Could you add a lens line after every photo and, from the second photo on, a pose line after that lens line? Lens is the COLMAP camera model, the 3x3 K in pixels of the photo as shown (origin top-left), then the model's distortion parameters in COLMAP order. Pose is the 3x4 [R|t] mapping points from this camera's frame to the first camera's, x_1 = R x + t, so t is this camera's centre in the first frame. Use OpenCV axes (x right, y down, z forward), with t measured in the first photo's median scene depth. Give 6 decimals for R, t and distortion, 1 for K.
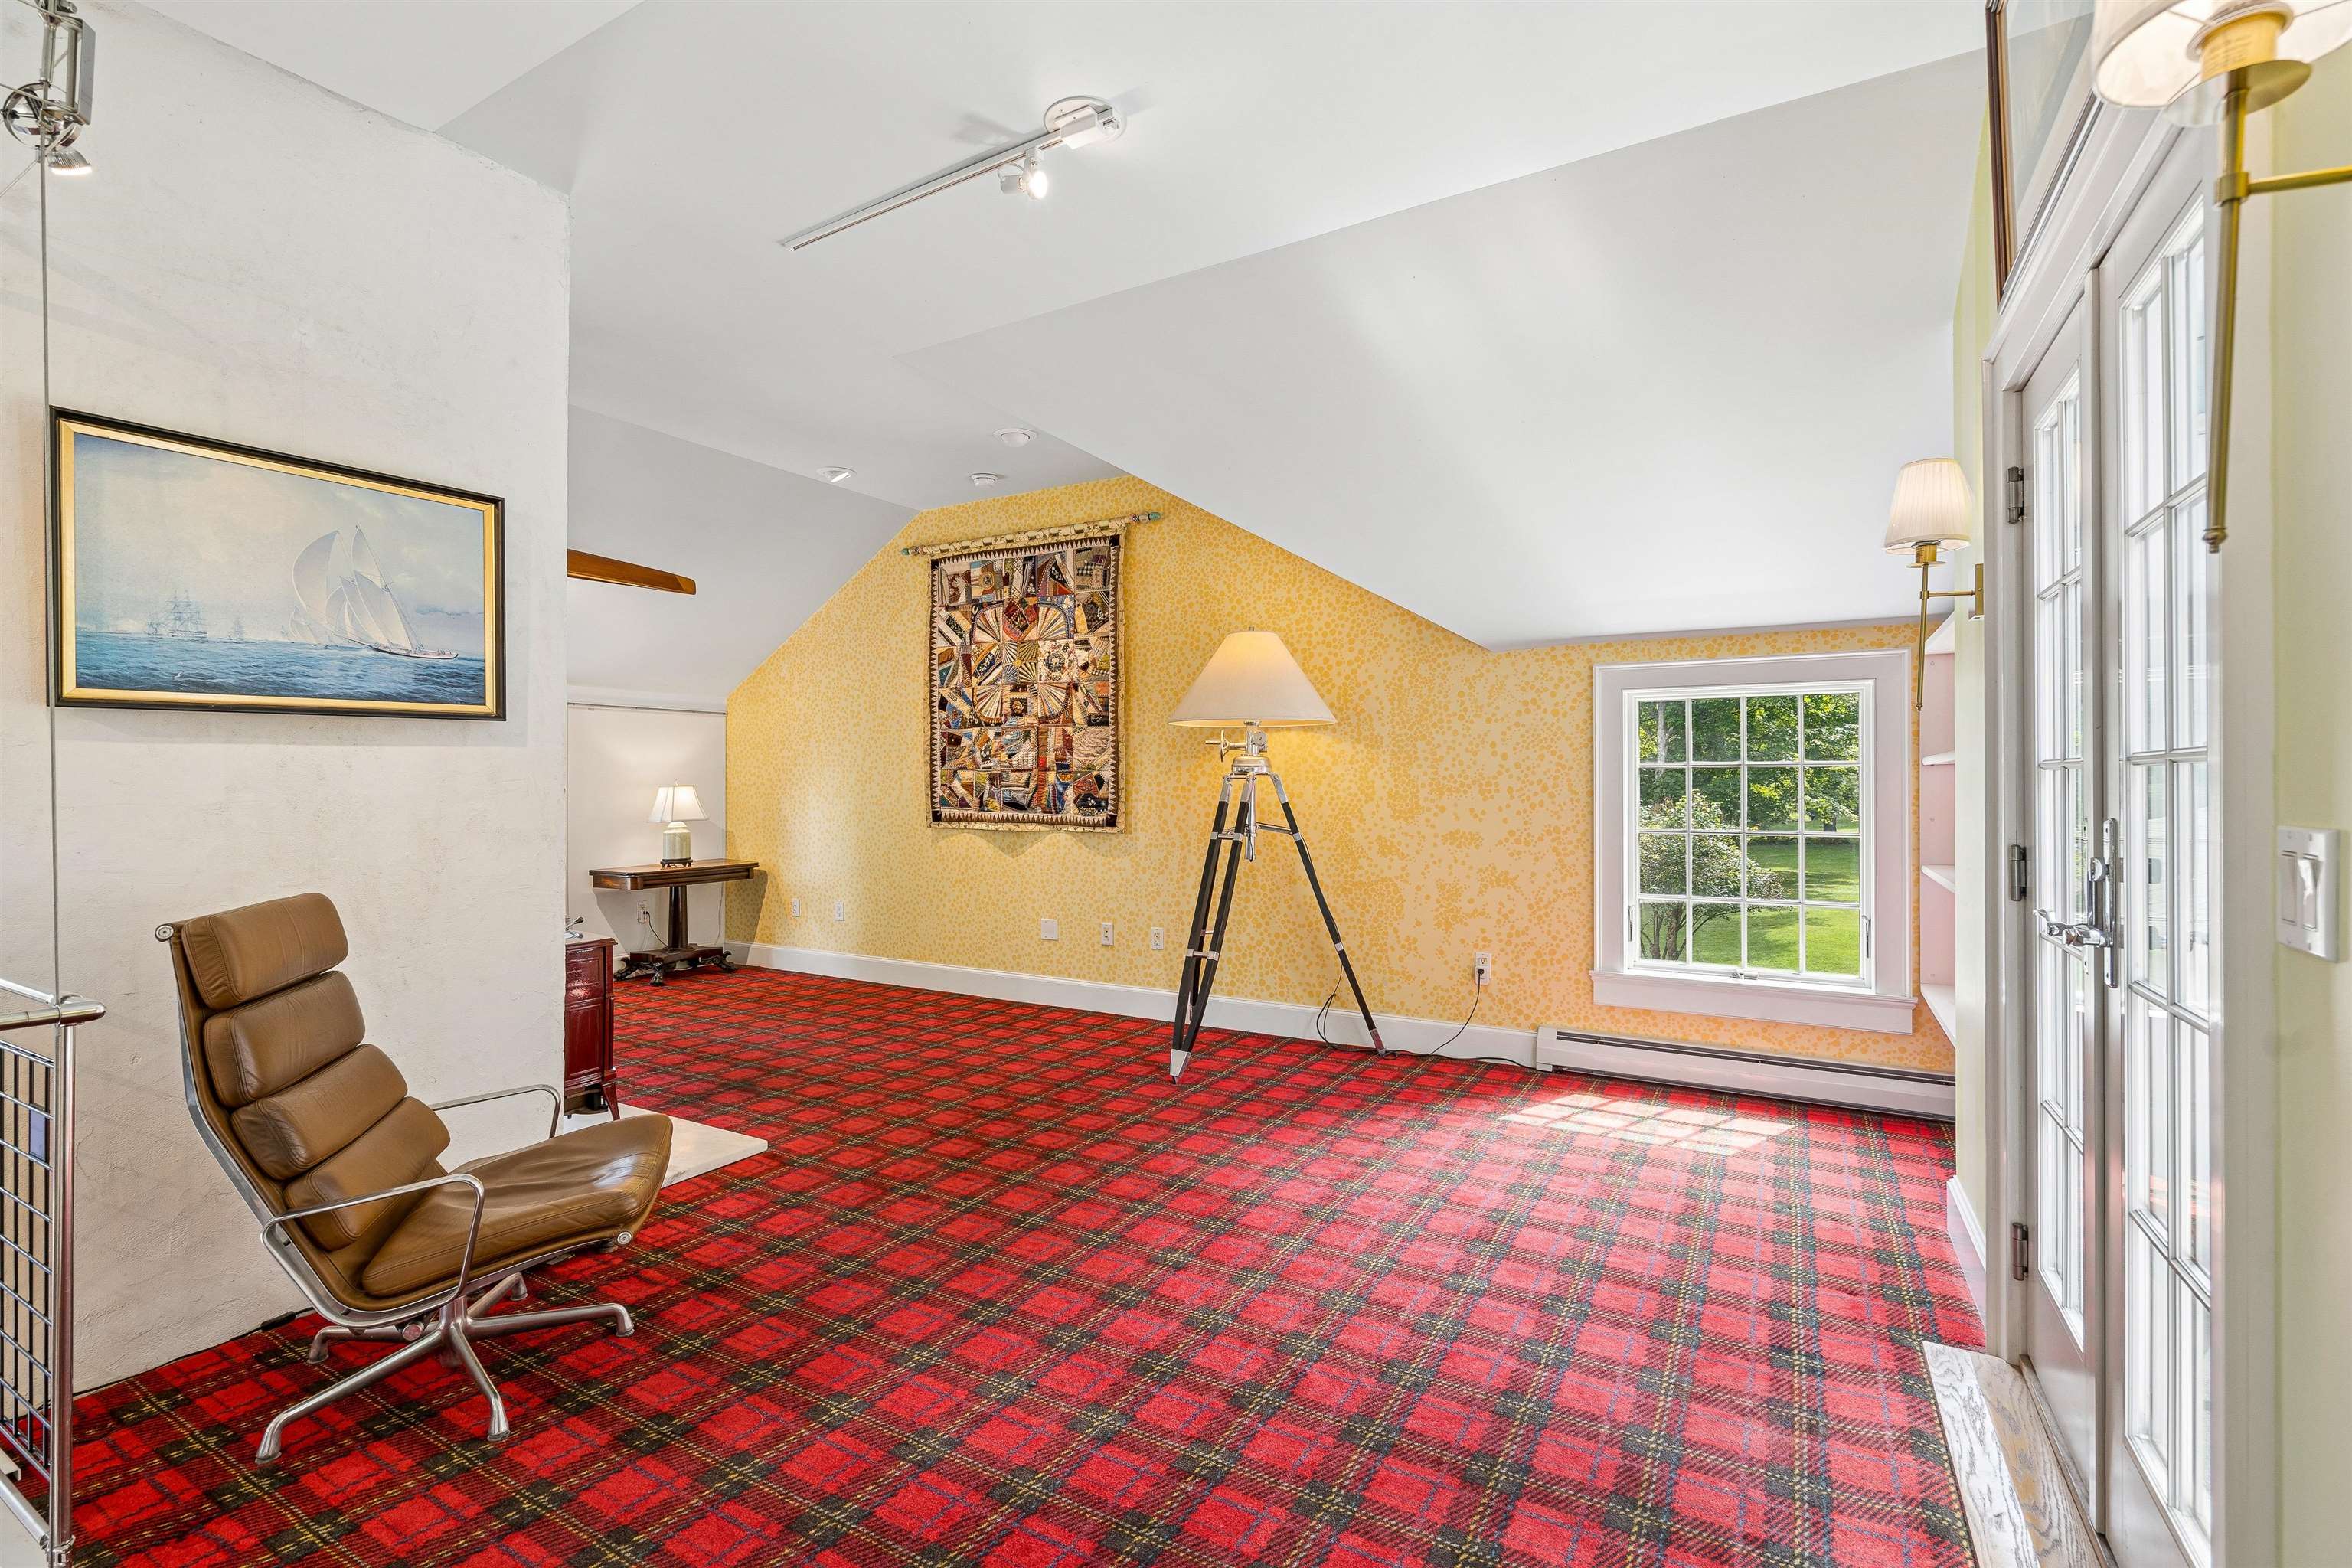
lens RADIAL K [[1051.6, 0, 1178.1], [0, 1051.6, 774.2], [0, 0, 1]] dist [-0.008214, 0.000561]
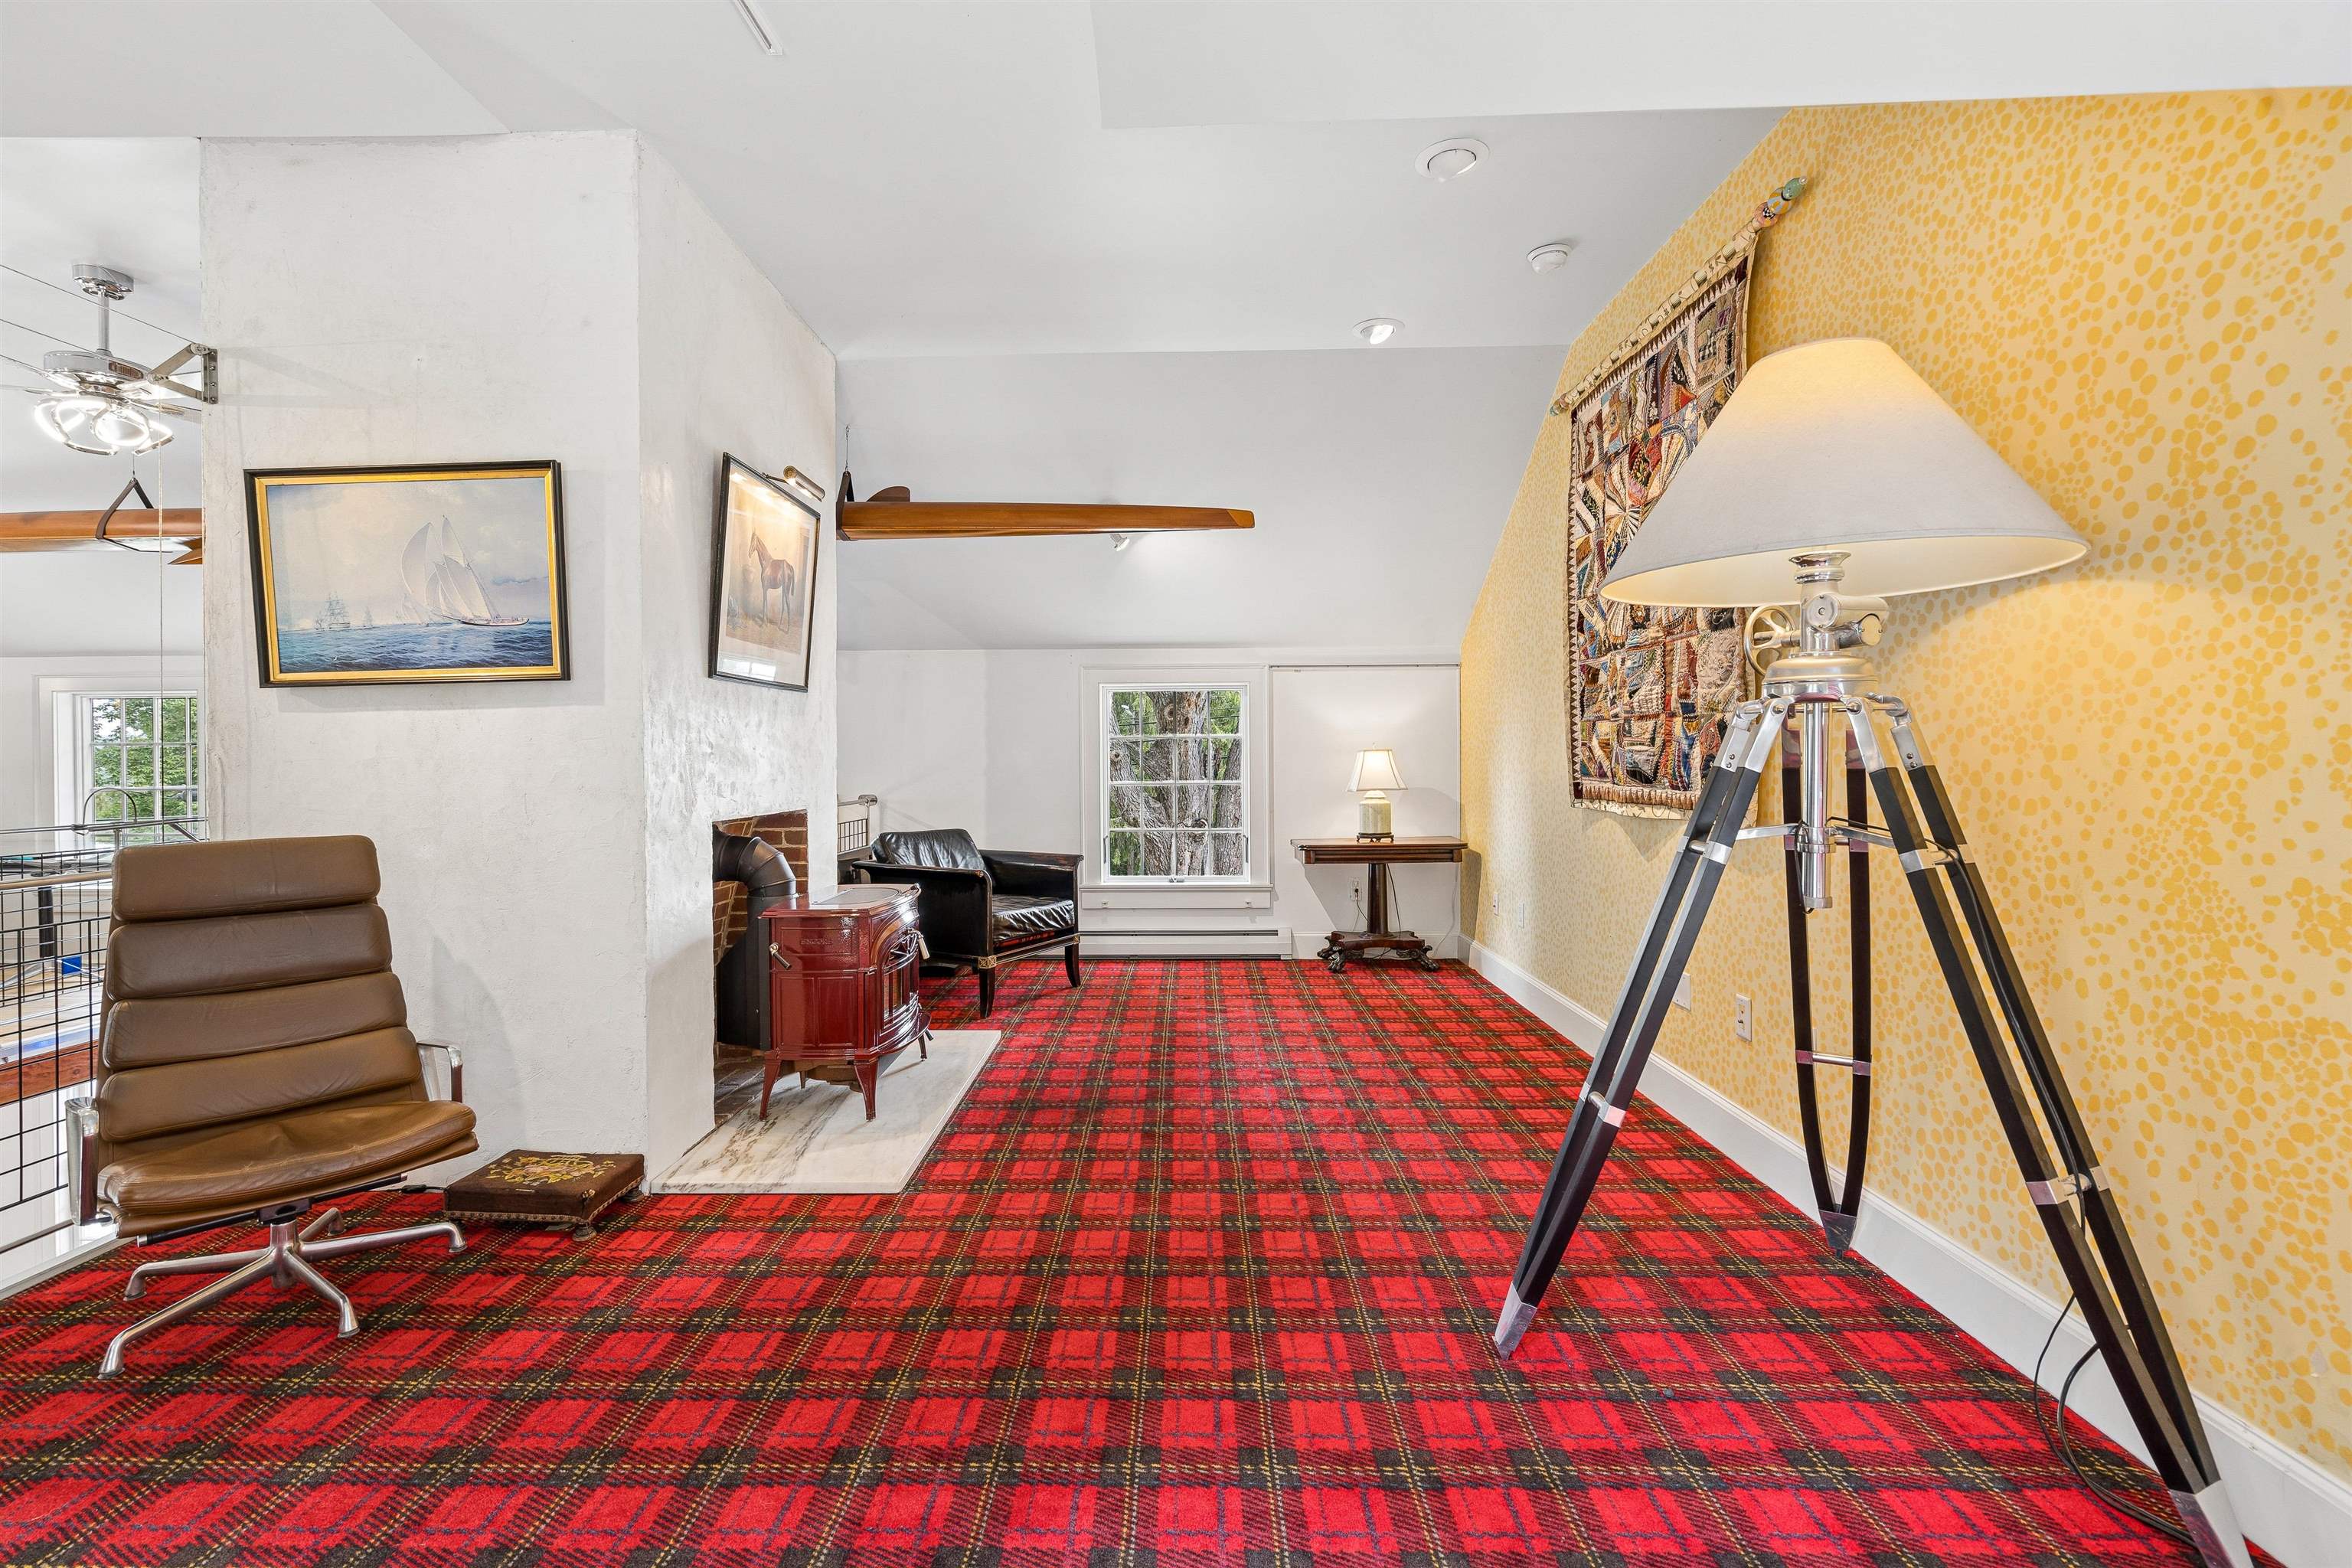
lens RADIAL K [[1066.0, 0, 1163.0], [0, 1066.0, 765.1], [0, 0, 1]] dist [-0.003233, 0.001814]
pose [[0.489251, 0.001224, -0.872142, 0.298430], [0.014493, 0.999850, 0.009534, 0.016611], [0.872023, -0.017304, 0.489160, 0.552179]]
